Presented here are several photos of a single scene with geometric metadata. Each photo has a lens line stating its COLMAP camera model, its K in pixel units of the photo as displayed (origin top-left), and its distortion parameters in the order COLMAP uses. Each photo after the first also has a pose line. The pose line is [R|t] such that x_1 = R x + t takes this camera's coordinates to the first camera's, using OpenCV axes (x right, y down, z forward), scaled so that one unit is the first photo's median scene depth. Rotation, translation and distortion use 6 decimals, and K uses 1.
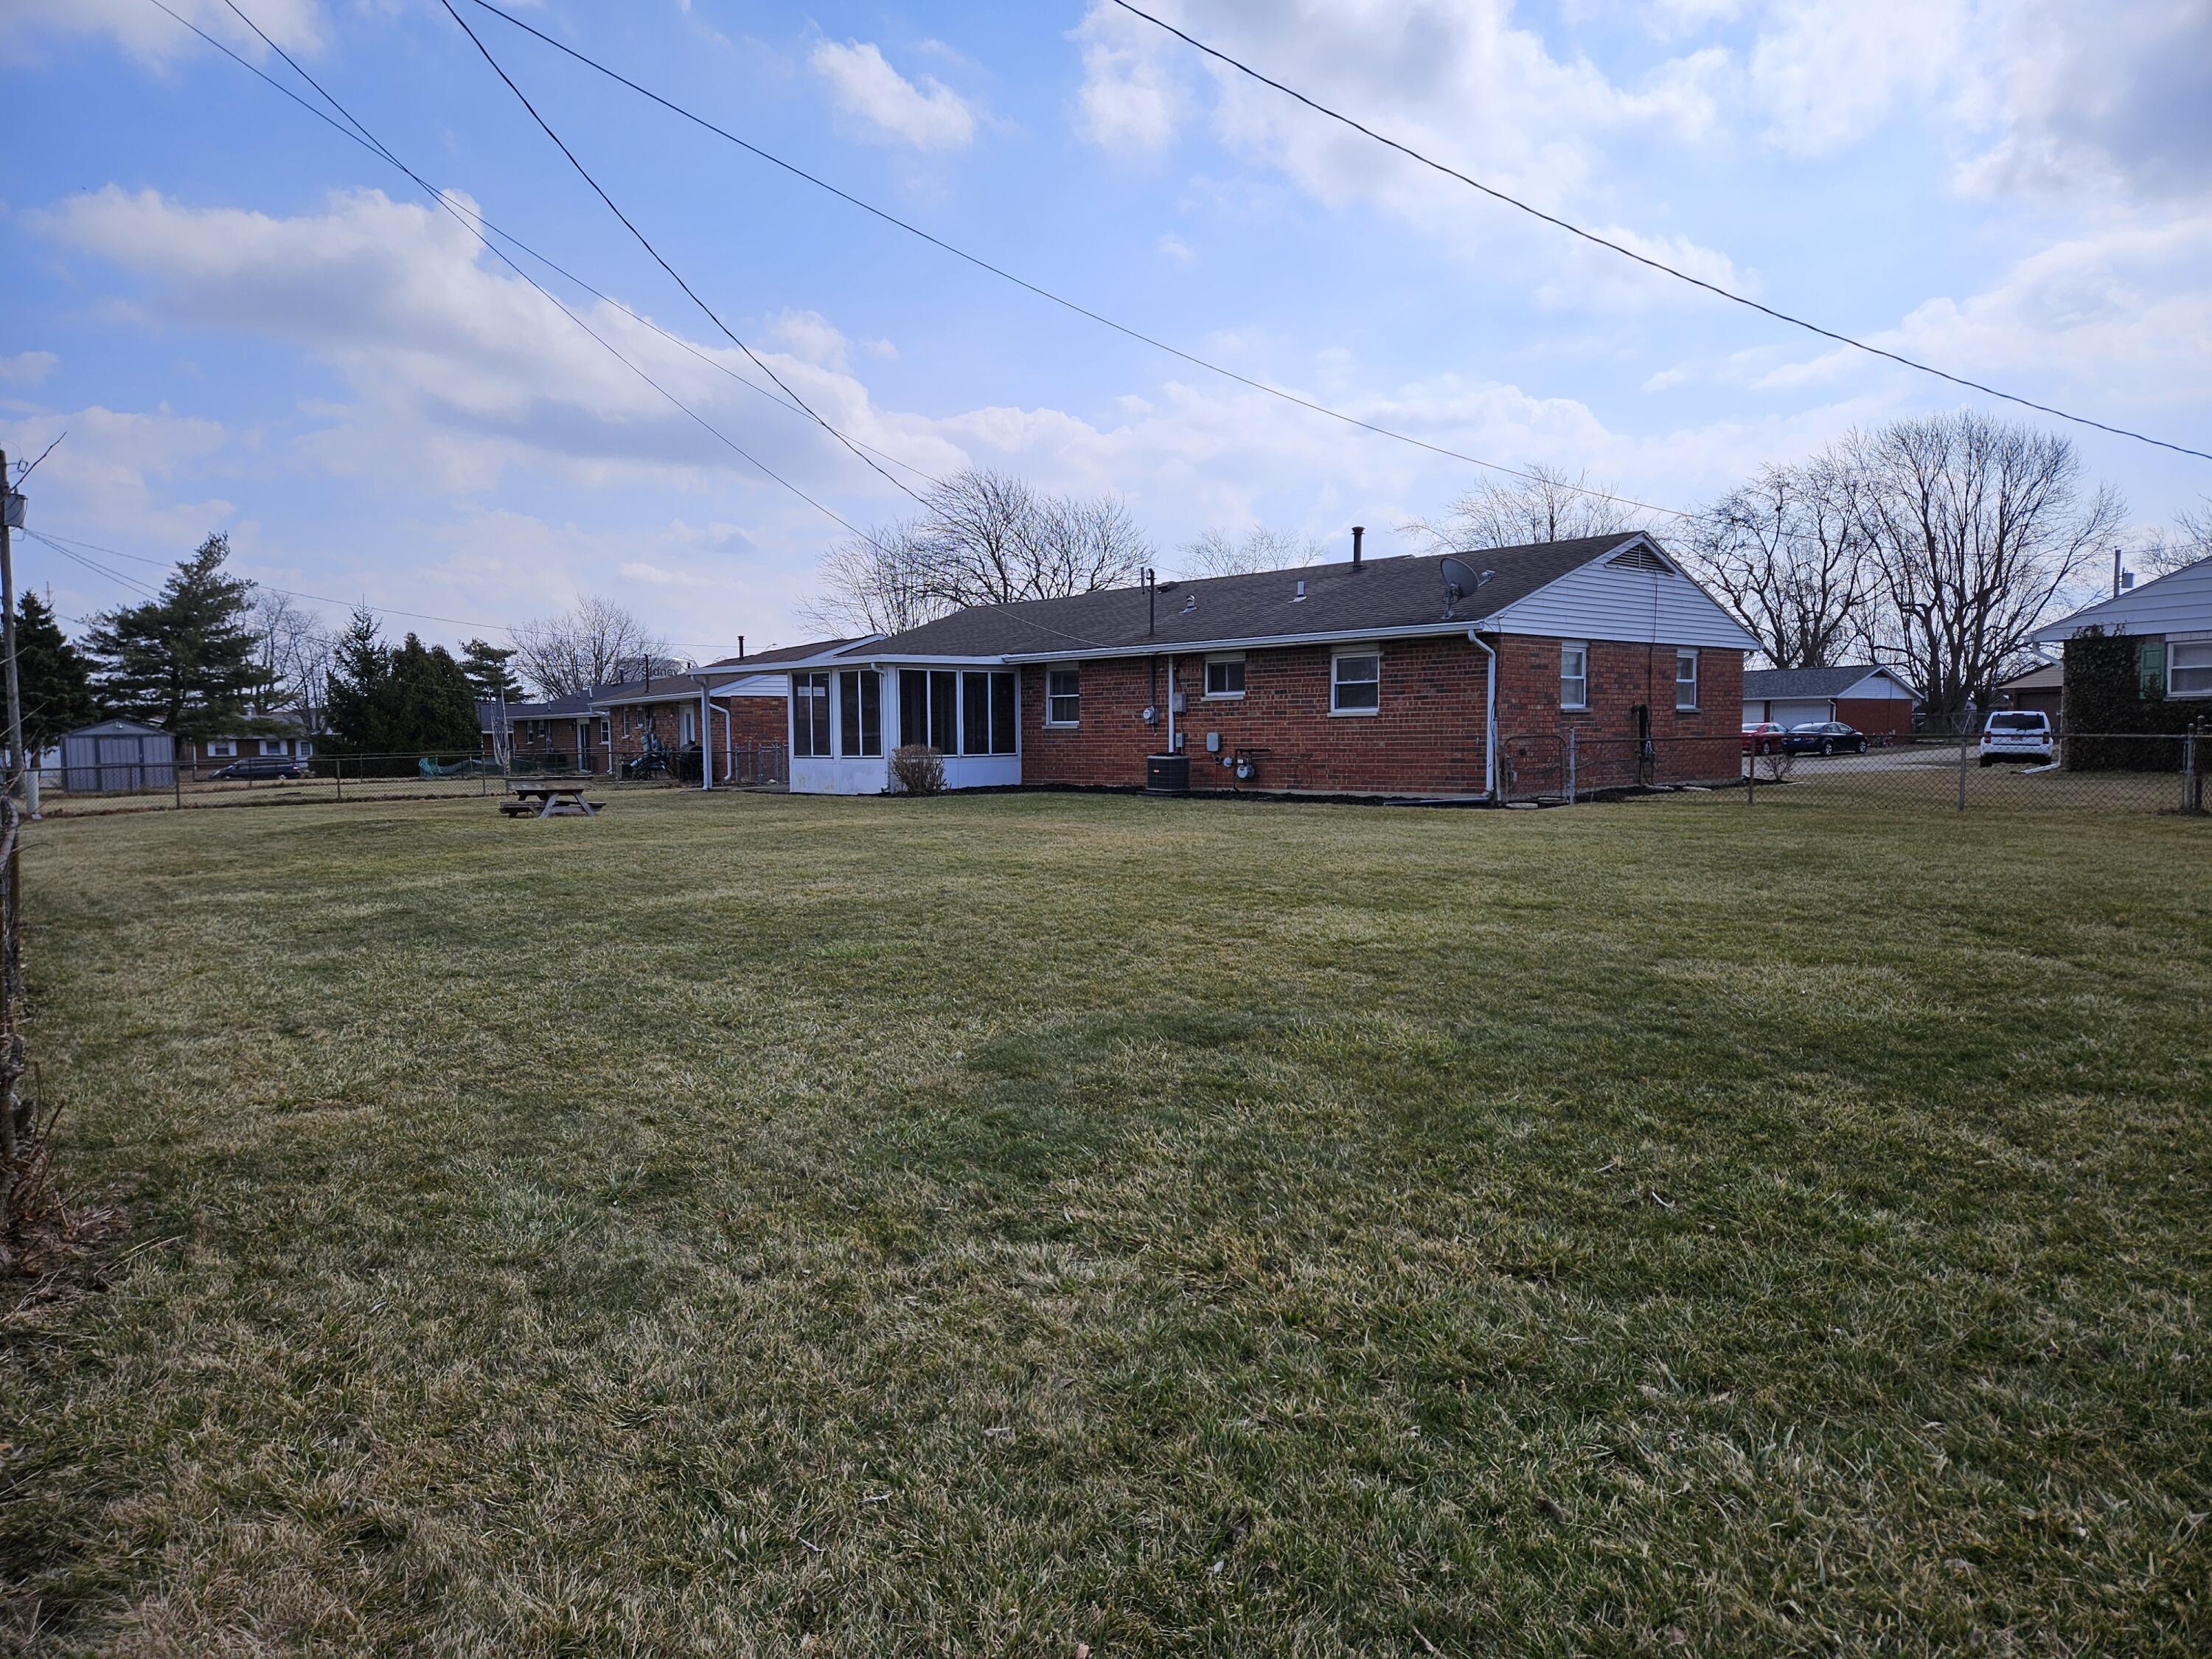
lens RADIAL K [[1476.5, 0, 1086.0], [0, 1476.5, 828.0], [0, 0, 1]] dist [0.099714, -0.095751]
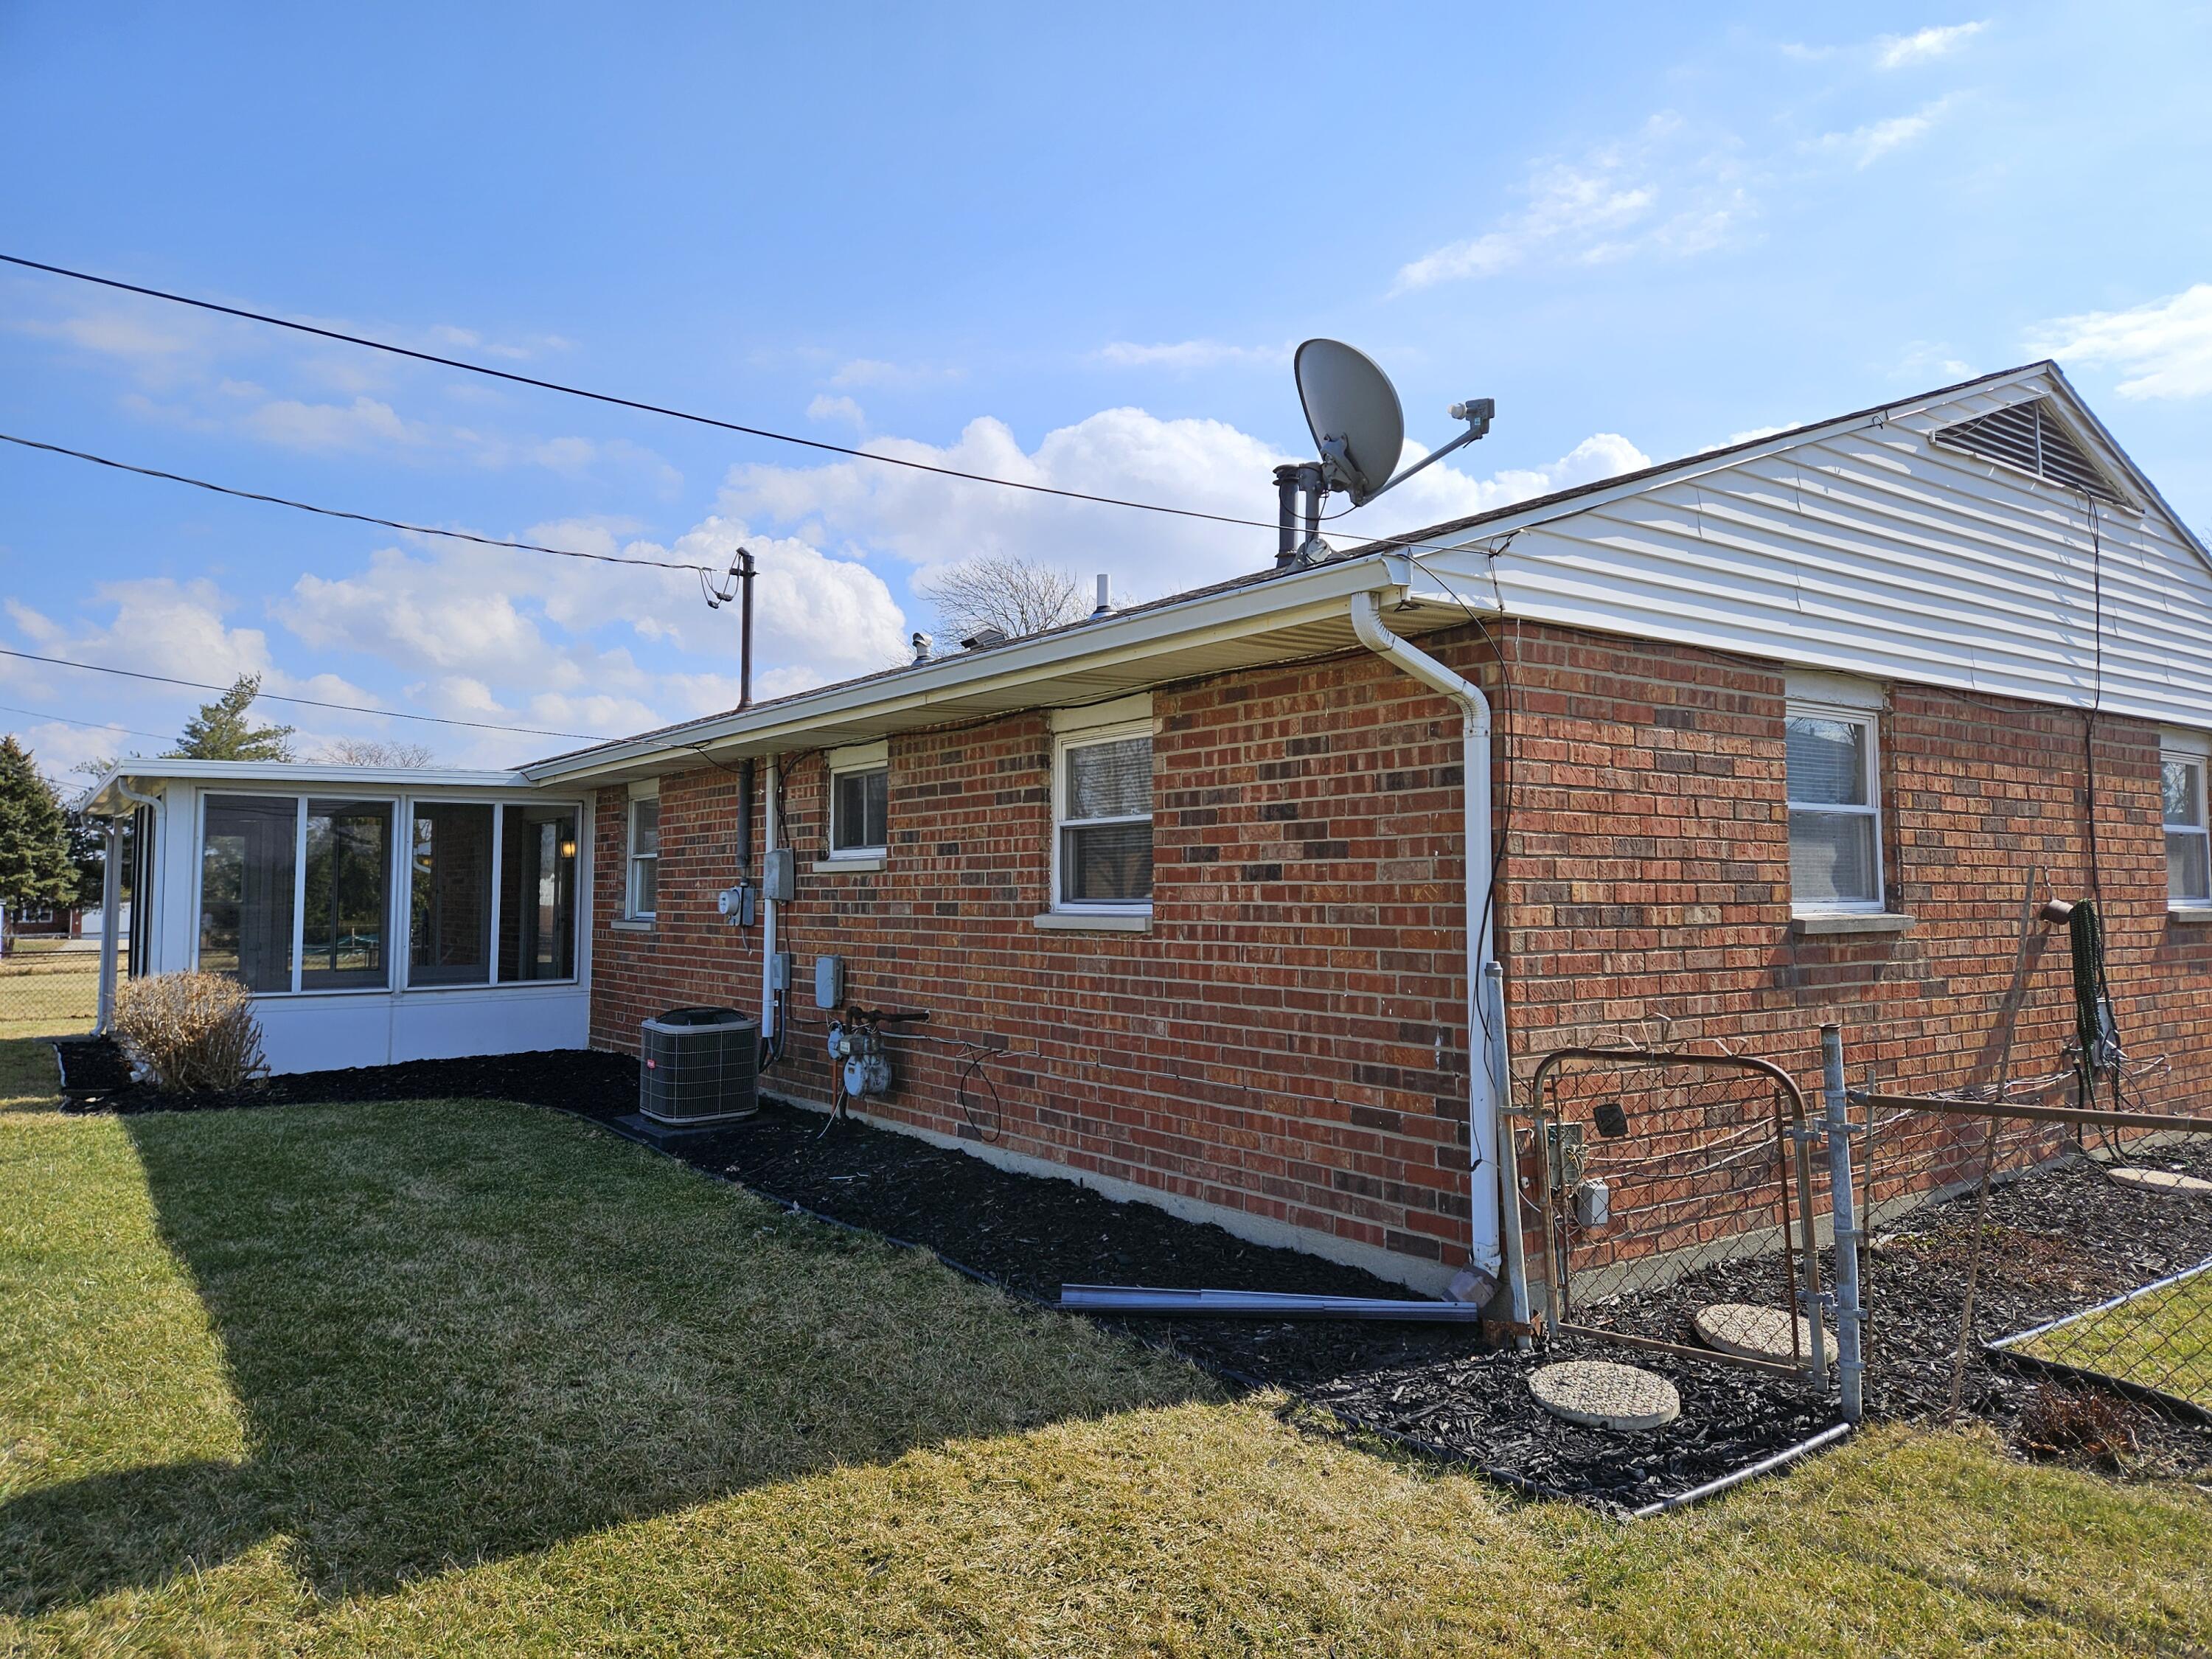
lens RADIAL K [[1476.5, 0, 1086.0], [0, 1476.5, 828.0], [0, 0, 1]] dist [0.099714, -0.095751]
pose [[0.989116, 0.002991, -0.147107, 0.221908], [-0.018326, 0.994512, -0.103002, -0.063555], [0.145992, 0.104577, 0.983743, 0.679840]]
